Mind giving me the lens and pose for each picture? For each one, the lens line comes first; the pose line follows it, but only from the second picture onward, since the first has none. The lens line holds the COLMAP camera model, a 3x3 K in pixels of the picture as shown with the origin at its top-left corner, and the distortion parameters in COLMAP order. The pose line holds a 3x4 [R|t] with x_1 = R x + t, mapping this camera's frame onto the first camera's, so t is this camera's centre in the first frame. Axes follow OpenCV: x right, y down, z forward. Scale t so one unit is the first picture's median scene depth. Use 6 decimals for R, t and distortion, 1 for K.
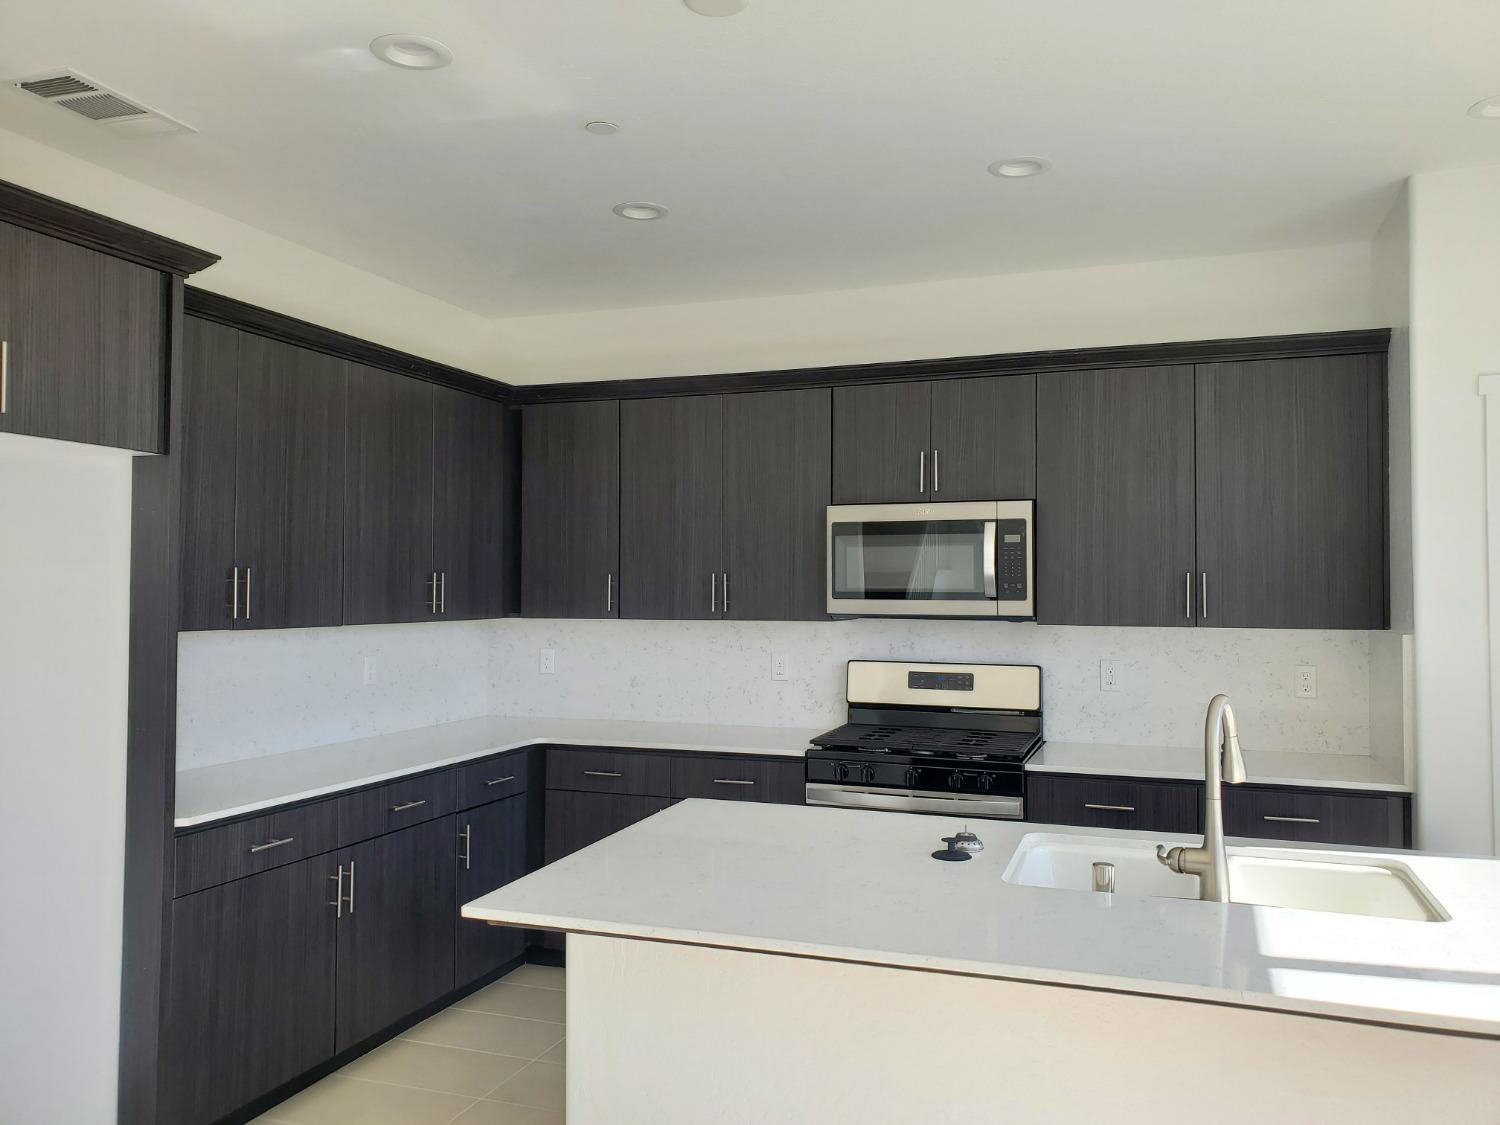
lens RADIAL K [[1210.6, 0, 750.0], [0, 1210.6, 562.5], [0, 0, 1]] dist [0.104634, 0.001068]
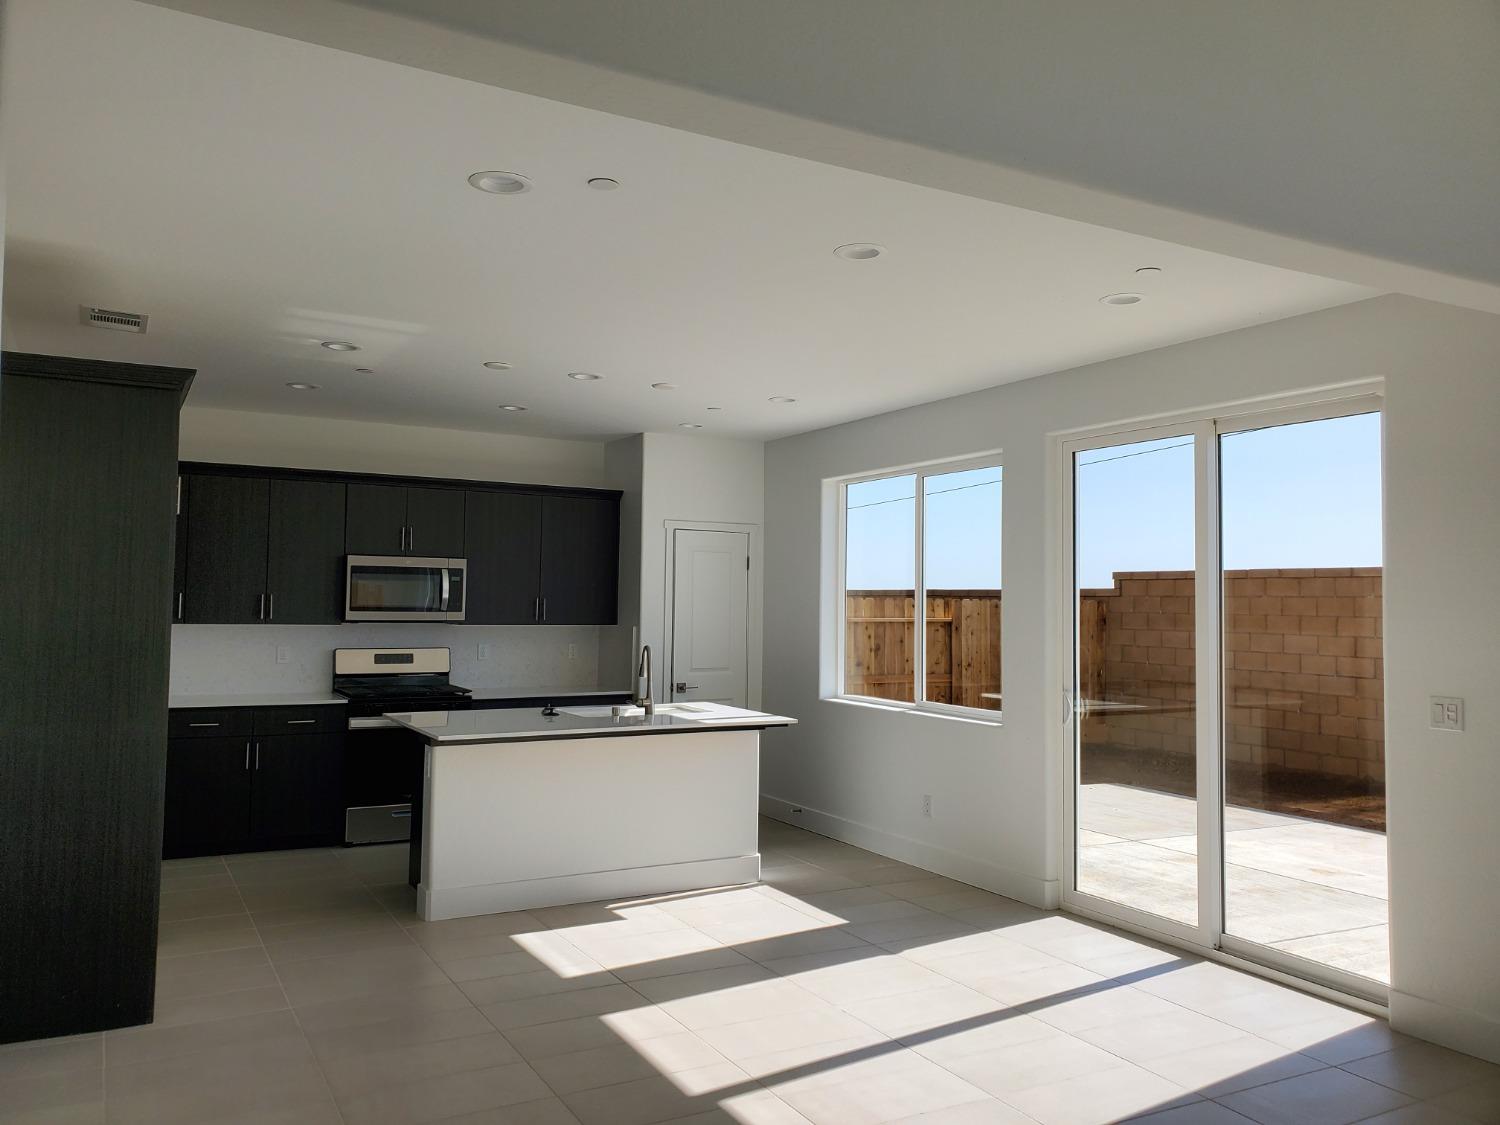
lens RADIAL K [[1161.1, 0, 750.0], [0, 1161.1, 562.5], [0, 0, 1]] dist [0.003164, 0.004371]
pose [[0.655223, 0.031754, 0.754768, -0.814689], [-0.029129, 0.999435, -0.016761, -0.027328], [-0.754874, -0.011003, 0.655778, -0.490671]]
